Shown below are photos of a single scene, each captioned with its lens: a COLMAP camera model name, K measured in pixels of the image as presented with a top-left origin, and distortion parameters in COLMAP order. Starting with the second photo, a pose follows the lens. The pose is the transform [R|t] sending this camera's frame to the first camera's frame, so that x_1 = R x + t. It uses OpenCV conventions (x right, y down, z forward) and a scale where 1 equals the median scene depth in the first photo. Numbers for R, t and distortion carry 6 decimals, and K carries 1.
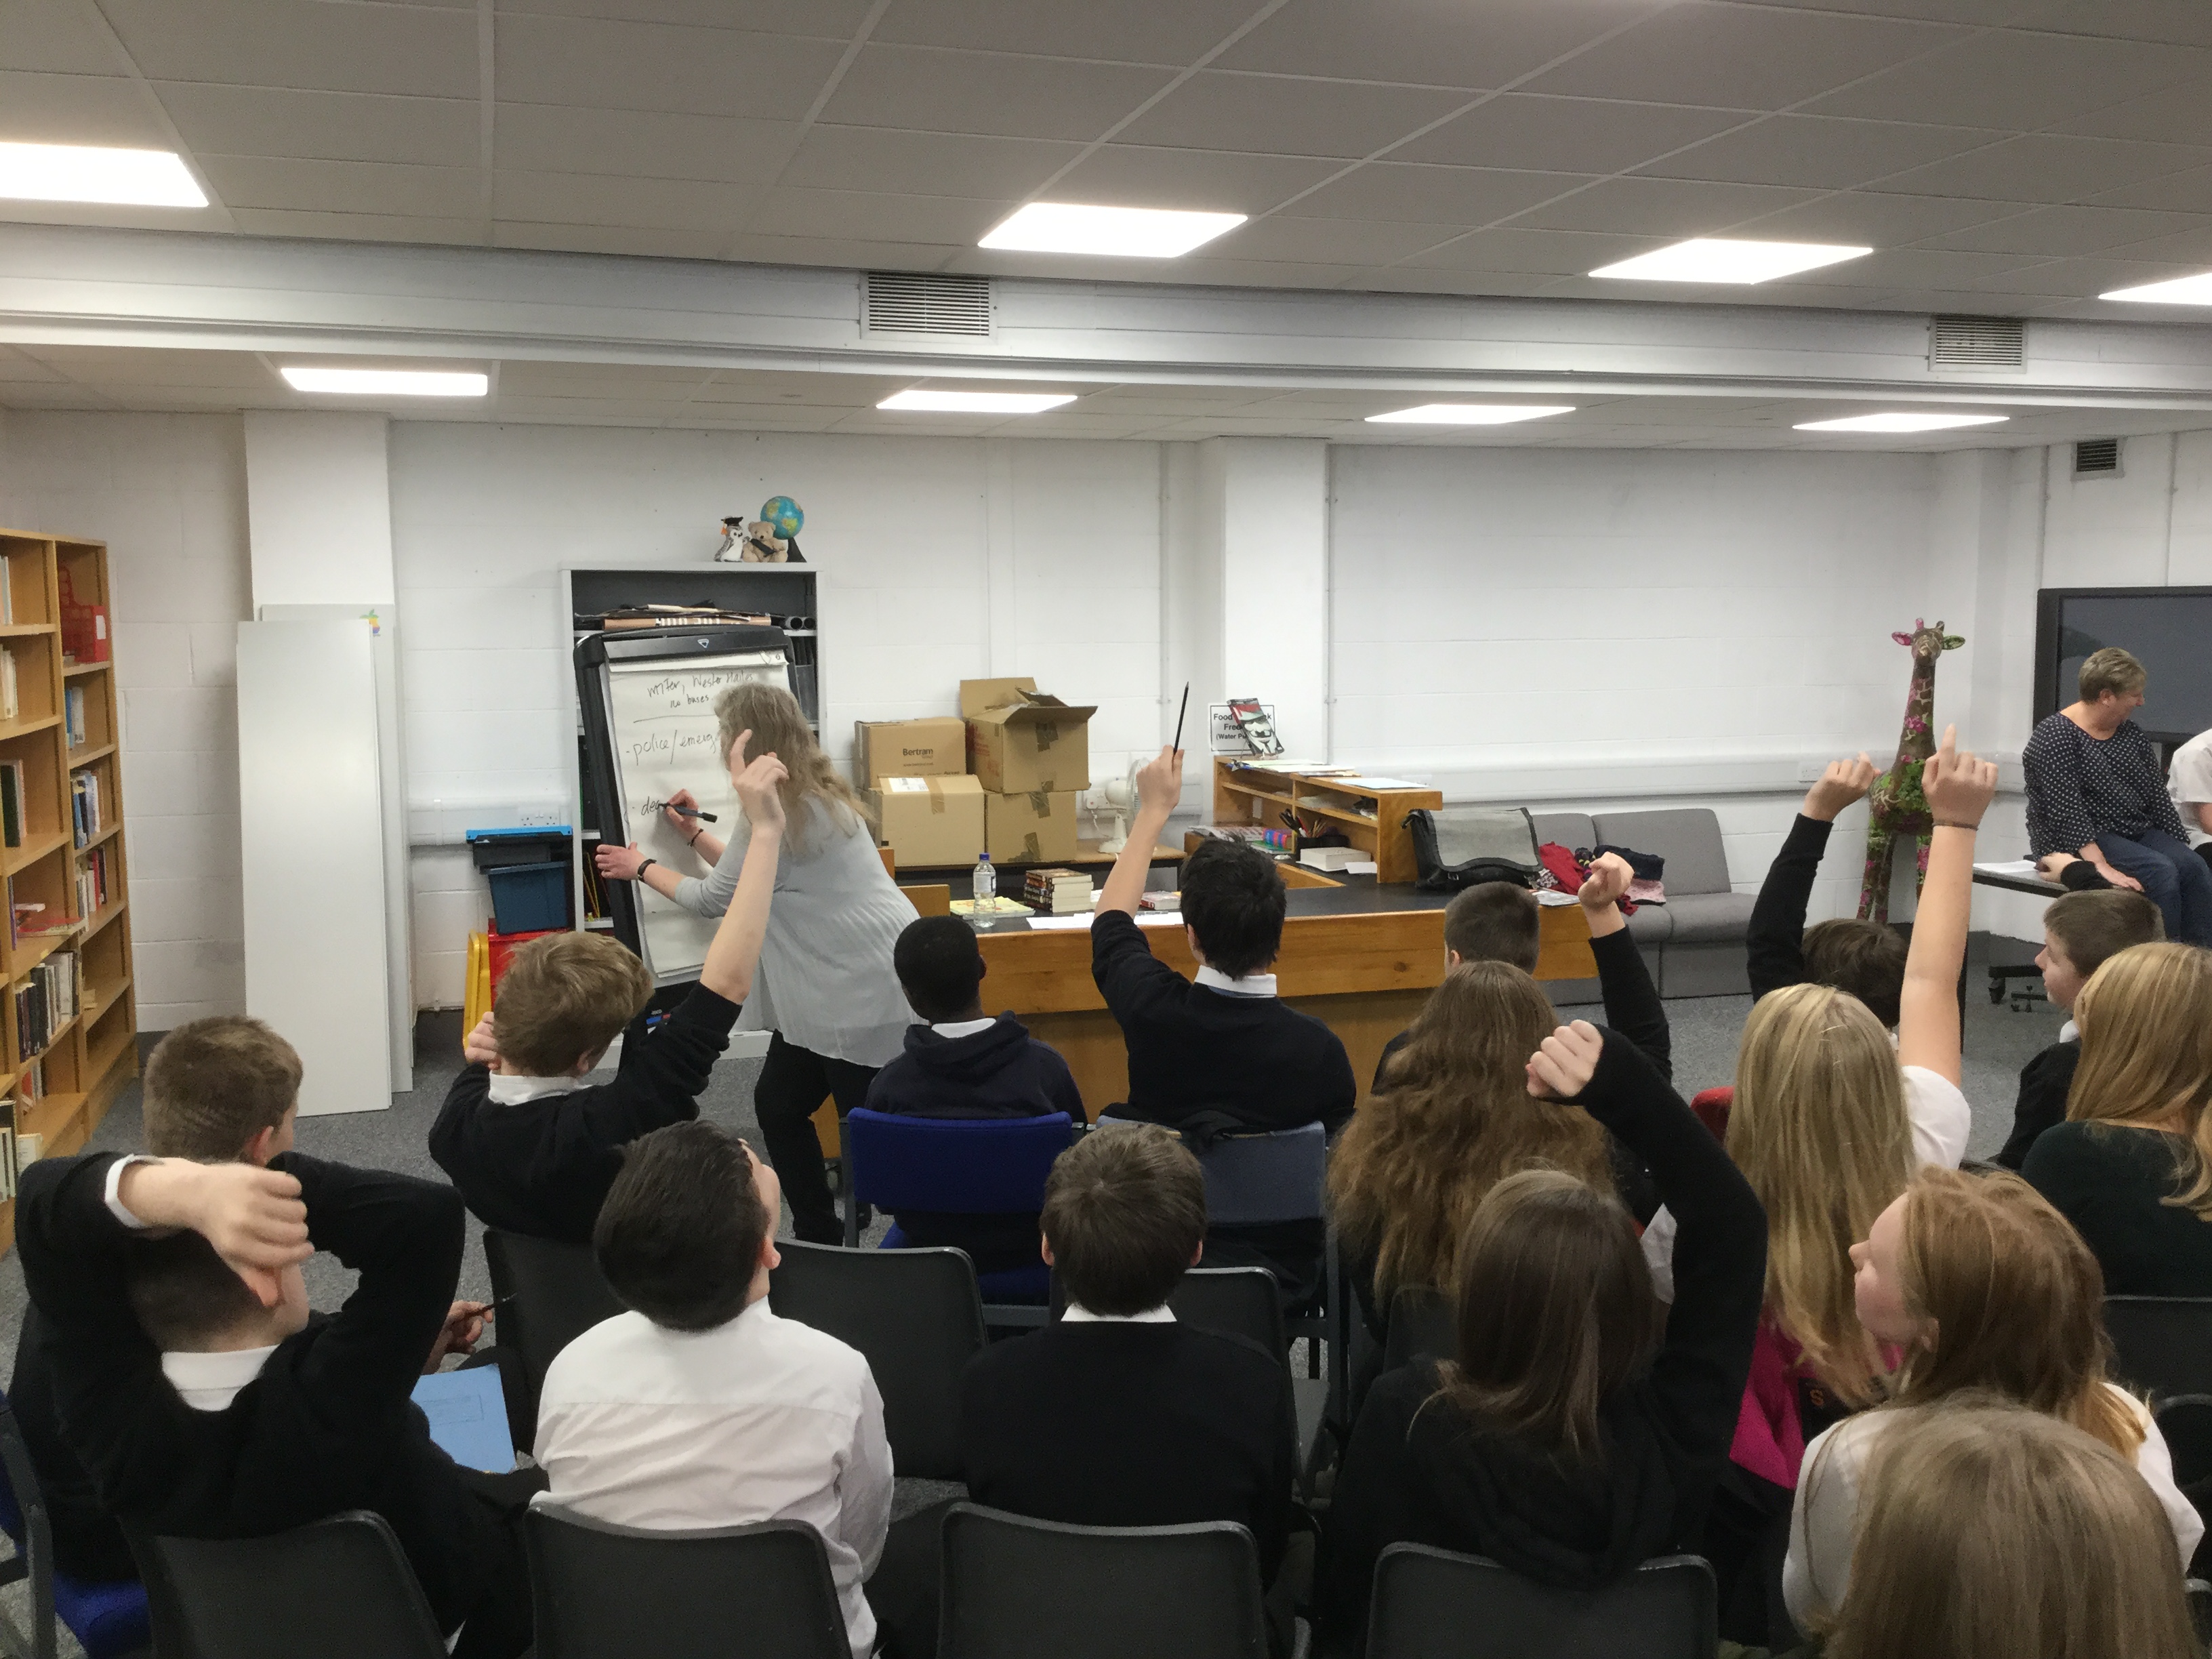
lens RADIAL K [[2008.0, 0, 1112.9], [0, 2008.0, 811.9], [0, 0, 1]] dist [0.057802, 0.000000]
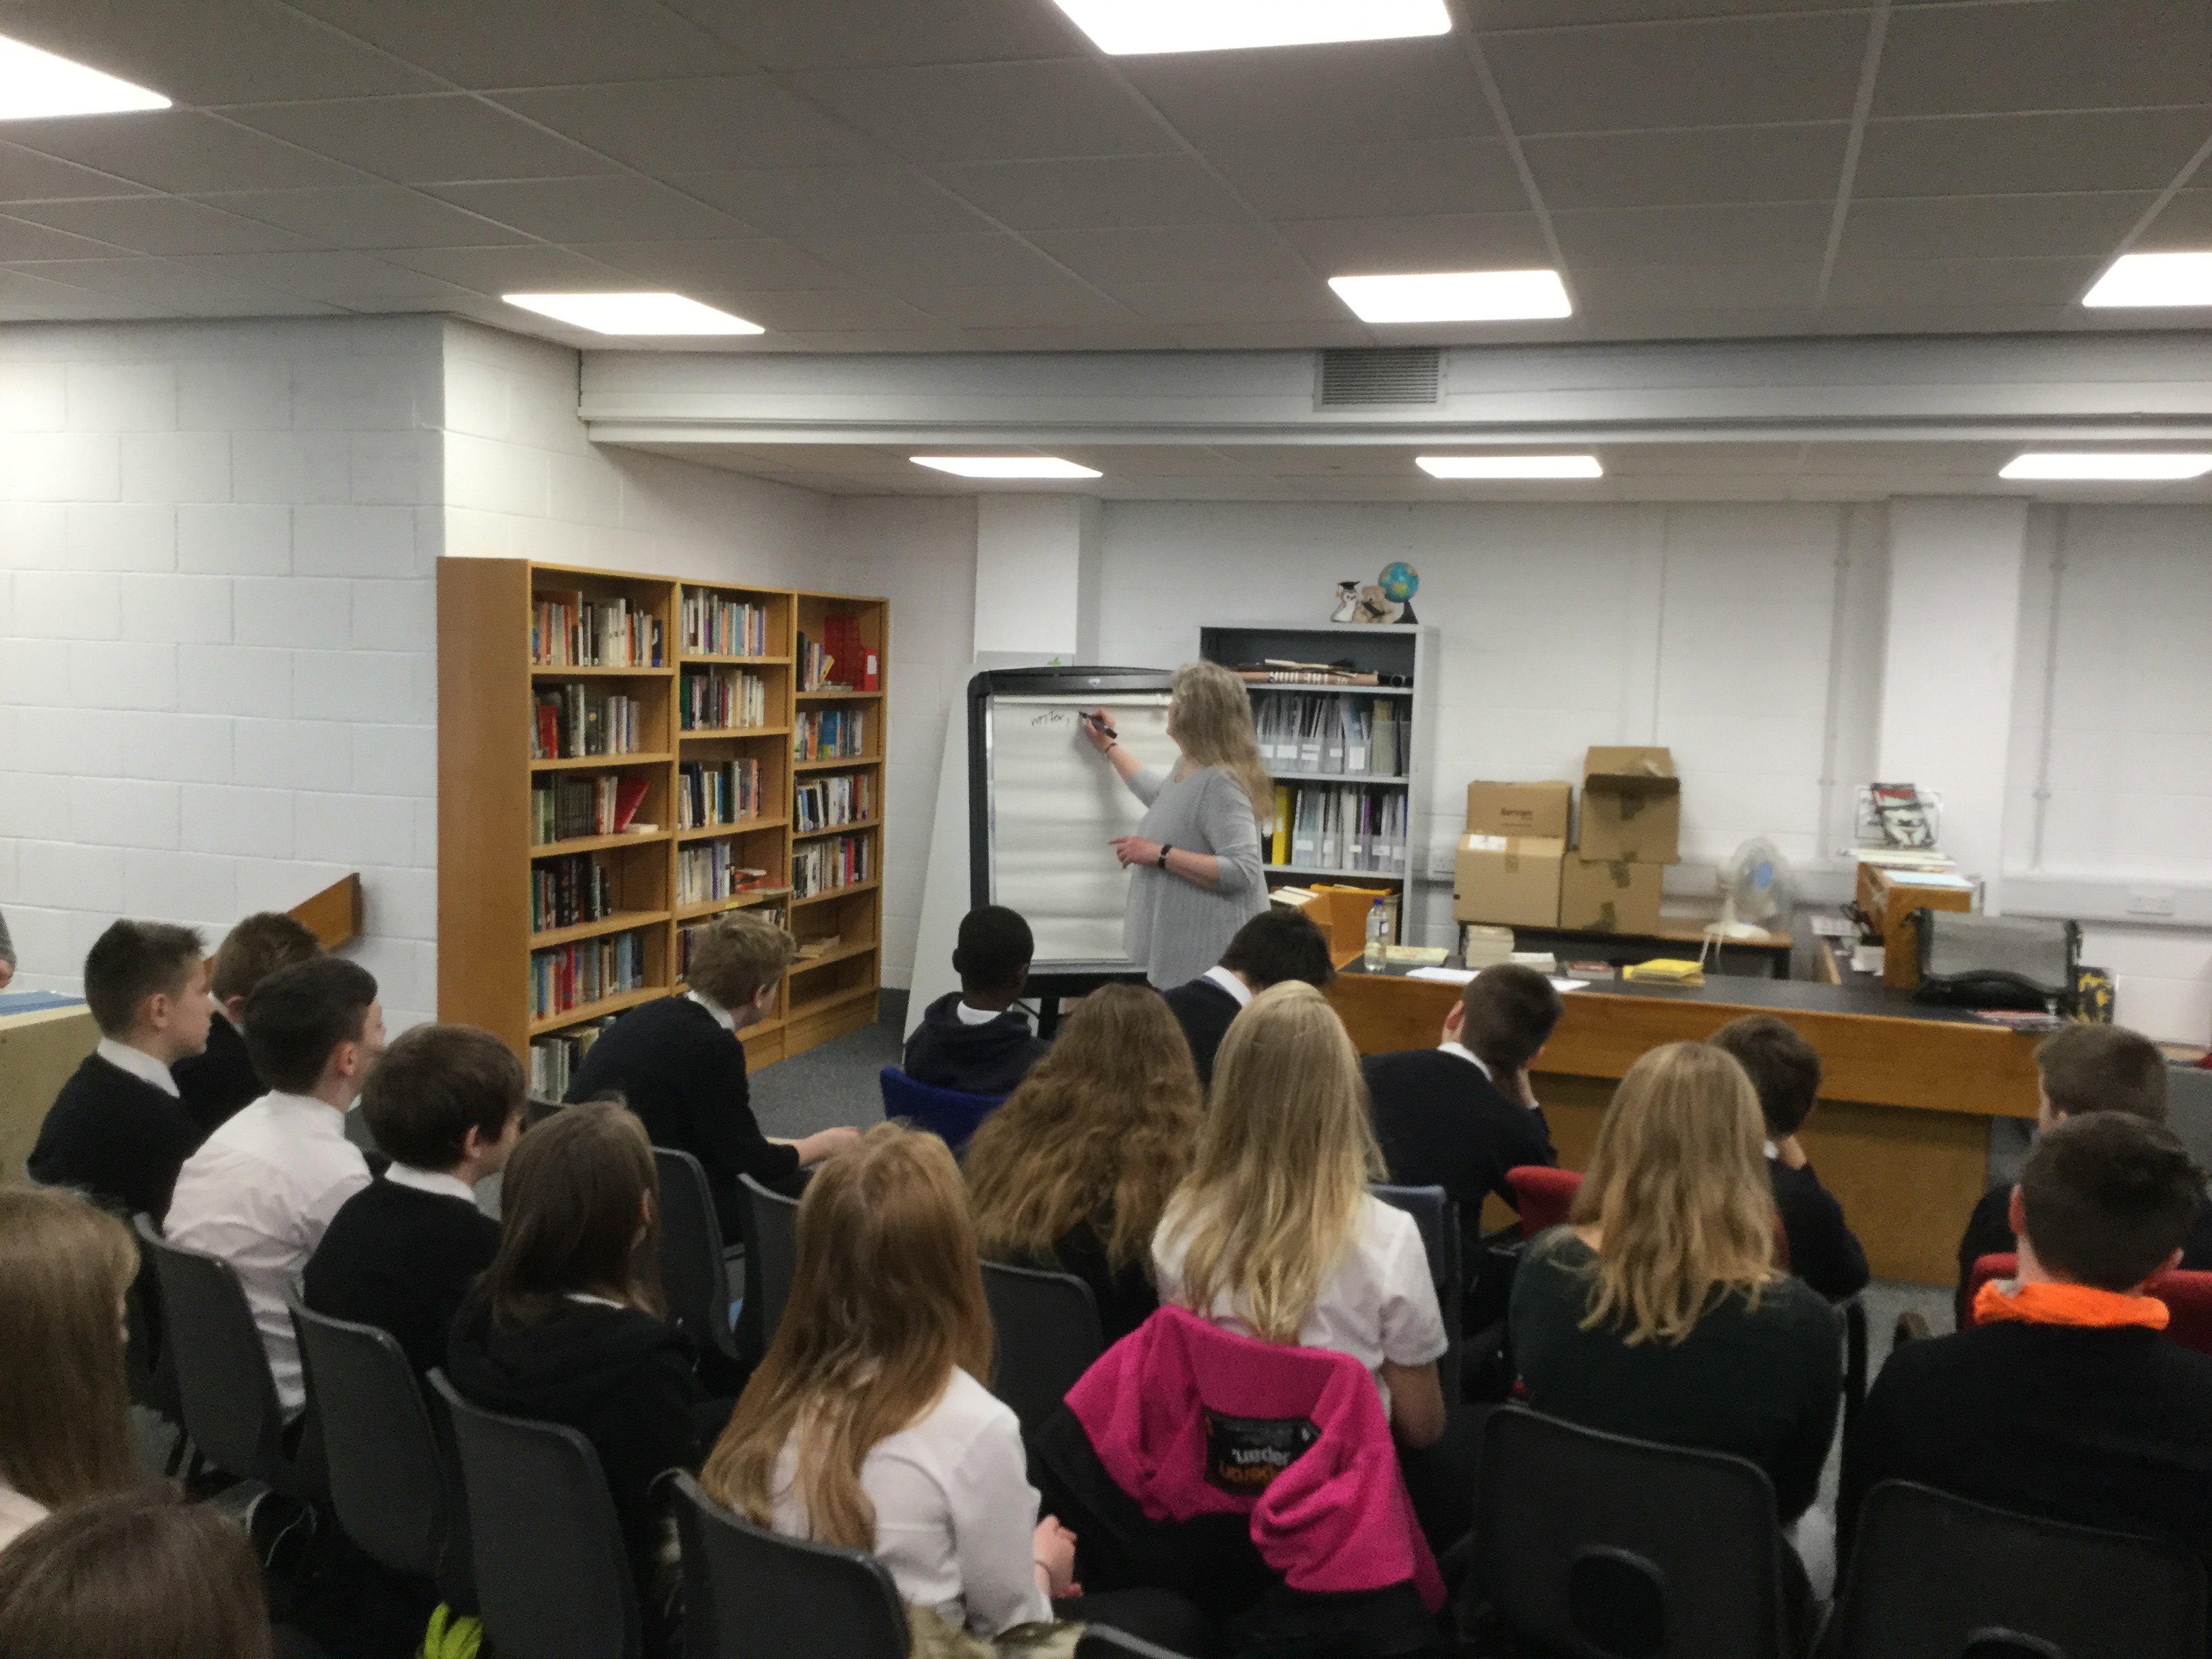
lens RADIAL K [[2008.0, 0, 1105.5], [0, 2008.0, 844.6], [0, 0, 1]] dist [0.057802, 0.000000]
pose [[0.812690, 0.082365, -0.576846, 0.334366], [-0.096439, 0.995319, 0.006250, -0.000132], [0.574661, 0.050551, 0.816829, 0.051578]]
